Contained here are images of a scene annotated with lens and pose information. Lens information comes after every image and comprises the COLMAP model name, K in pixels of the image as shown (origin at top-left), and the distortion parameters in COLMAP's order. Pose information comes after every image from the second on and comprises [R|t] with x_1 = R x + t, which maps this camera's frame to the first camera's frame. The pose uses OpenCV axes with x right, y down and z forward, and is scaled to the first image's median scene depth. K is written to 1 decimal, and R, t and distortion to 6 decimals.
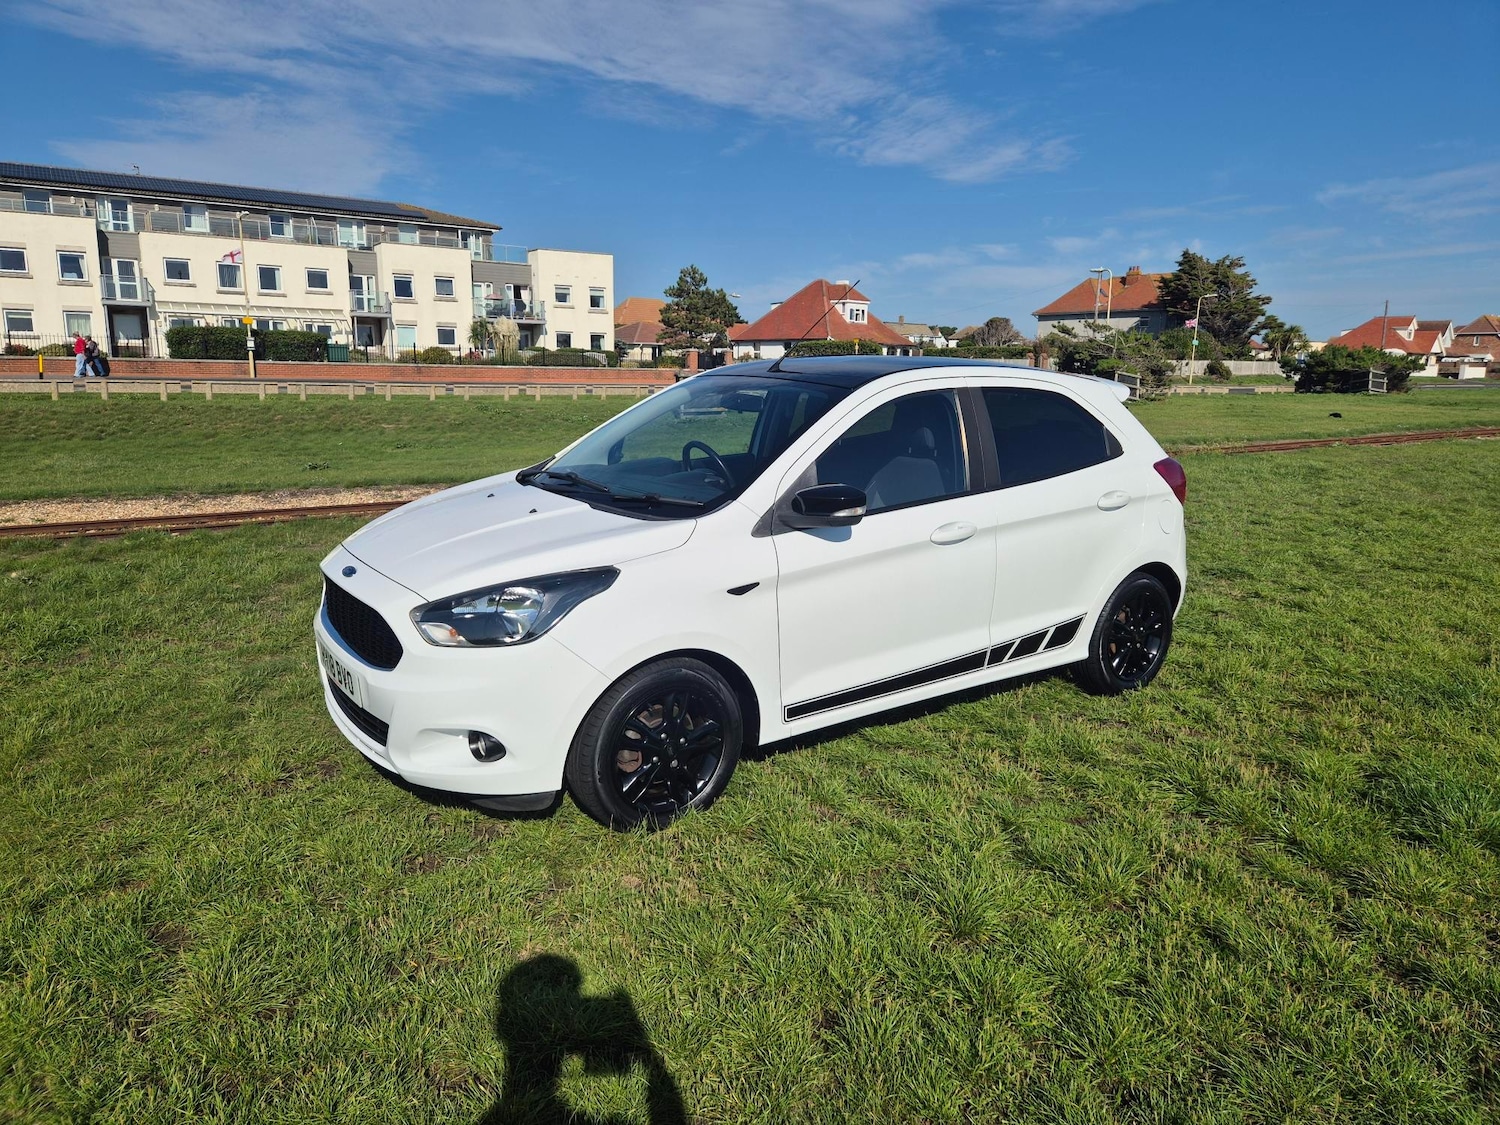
lens RADIAL K [[991.7, 0, 743.8], [0, 991.7, 566.2], [0, 0, 1]] dist [0.067085, -0.053068]
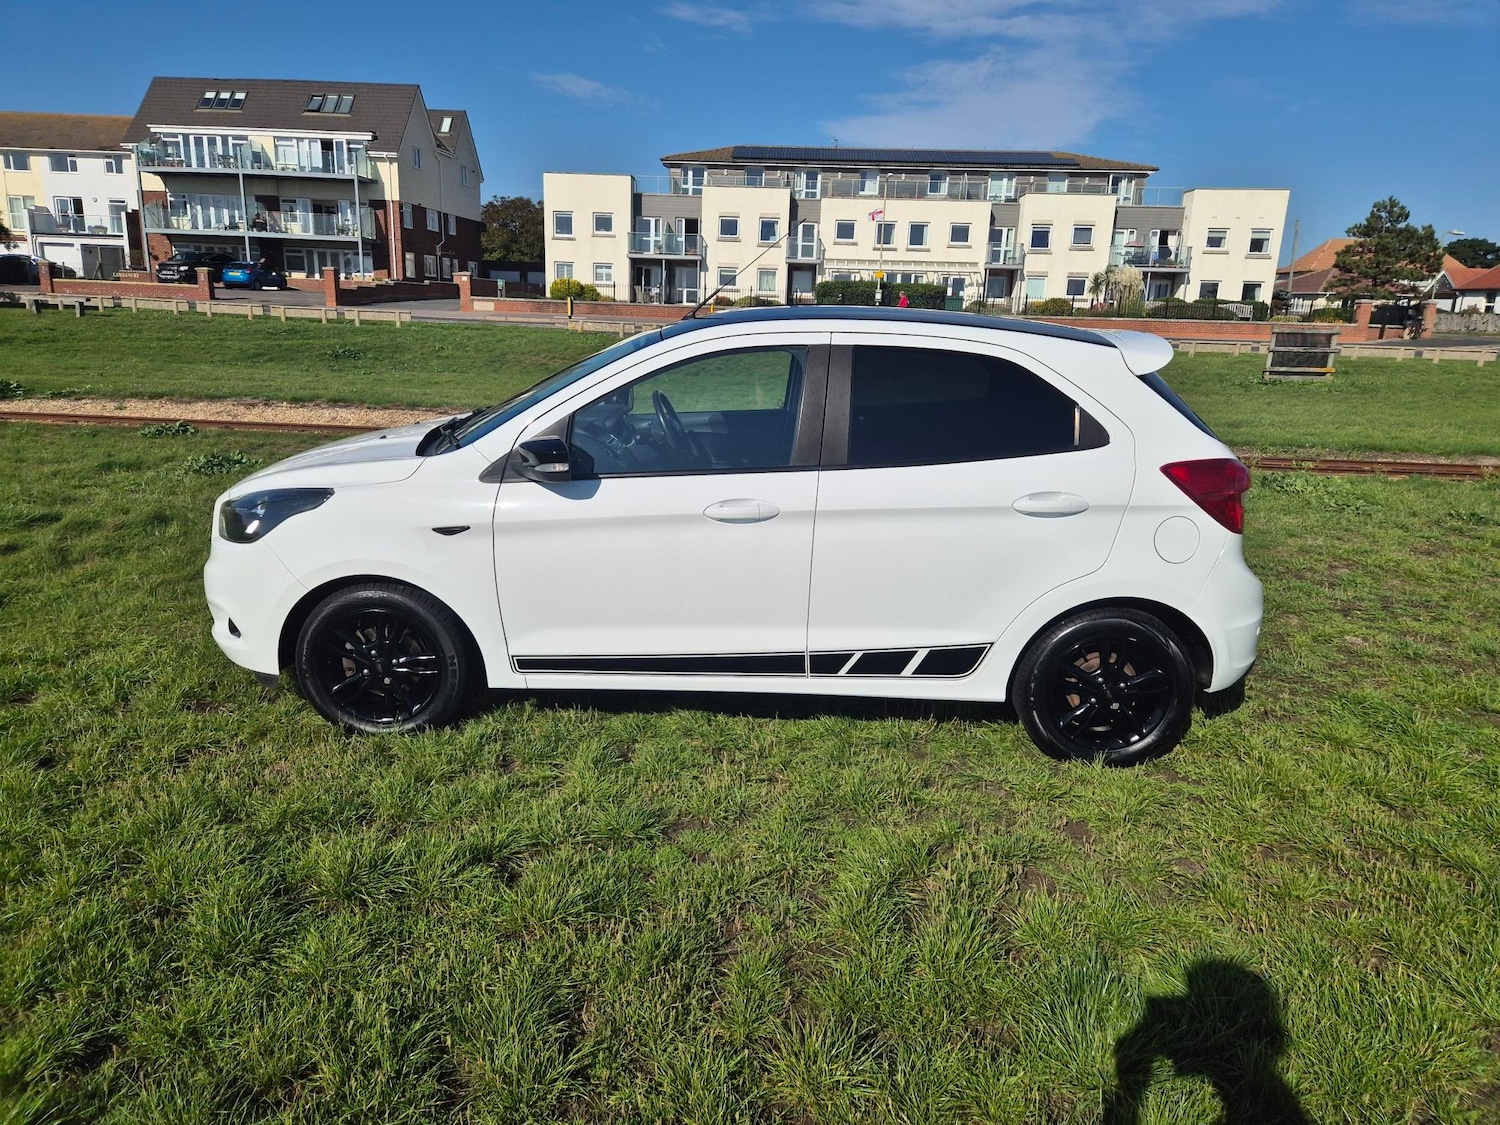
lens RADIAL K [[991.7, 0, 743.8], [0, 991.7, 566.2], [0, 0, 1]] dist [0.067085, -0.053068]
pose [[0.802587, 0.162723, -0.573912, 0.049888], [-0.136598, 0.986646, 0.088722, -0.004385], [0.580685, 0.007188, 0.814097, 0.019860]]
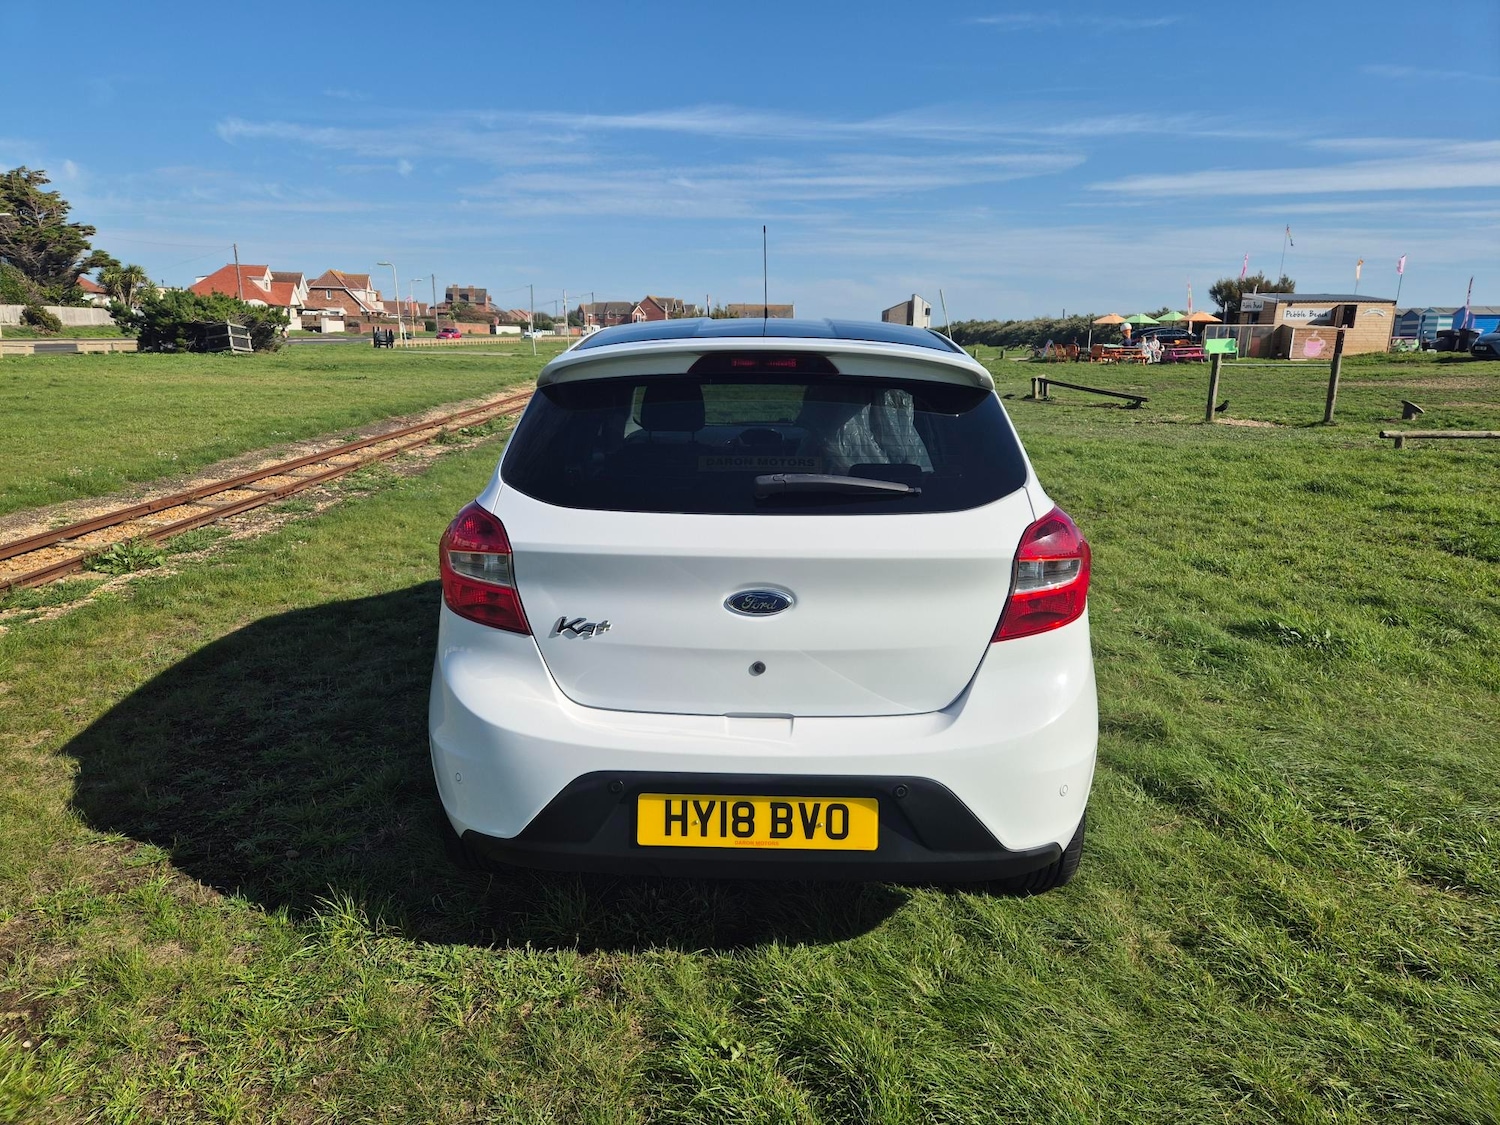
lens RADIAL K [[991.7, 0, 743.8], [0, 991.7, 566.2], [0, 0, 1]] dist [0.067085, -0.053068]
pose [[0.541287, -0.190799, 0.818905, 0.142382], [0.151487, 0.980107, 0.128227, -0.043363], [-0.827080, 0.054646, 0.559422, 0.214327]]
